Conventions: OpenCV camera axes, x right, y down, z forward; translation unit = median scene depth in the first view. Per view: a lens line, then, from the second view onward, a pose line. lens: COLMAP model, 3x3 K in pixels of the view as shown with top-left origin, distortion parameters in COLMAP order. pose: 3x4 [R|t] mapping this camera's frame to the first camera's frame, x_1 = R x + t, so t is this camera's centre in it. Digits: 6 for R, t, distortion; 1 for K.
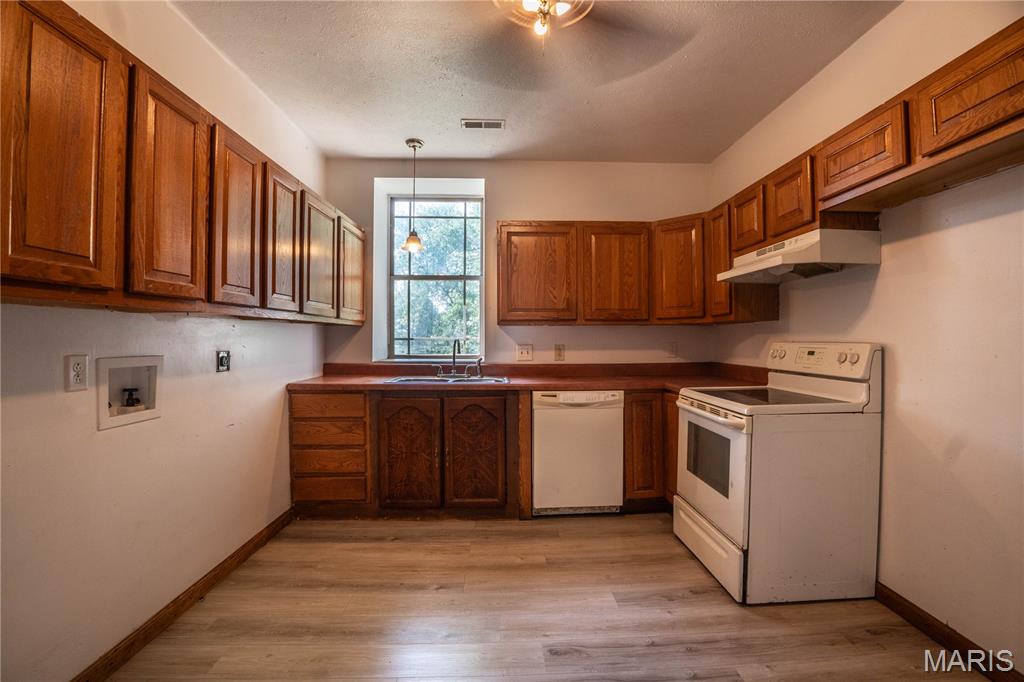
lens RADIAL K [[454.6, 0, 529.0], [0, 454.6, 340.3], [0, 0, 1]] dist [-0.057411, 0.008618]
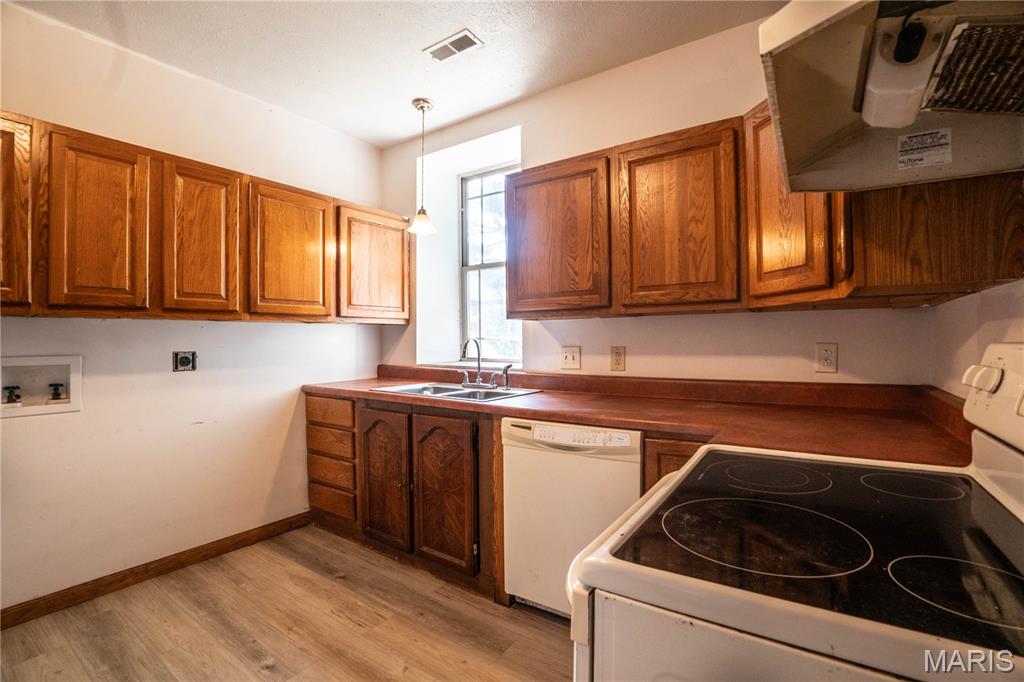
lens RADIAL K [[454.6, 0, 541.2], [0, 454.6, 342.0], [0, 0, 1]] dist [-0.057411, 0.008618]
pose [[0.799096, -0.001273, -0.601202, 0.447503], [0.005328, 0.999973, 0.004964, -0.000367], [0.601180, -0.007170, 0.799081, 0.502255]]
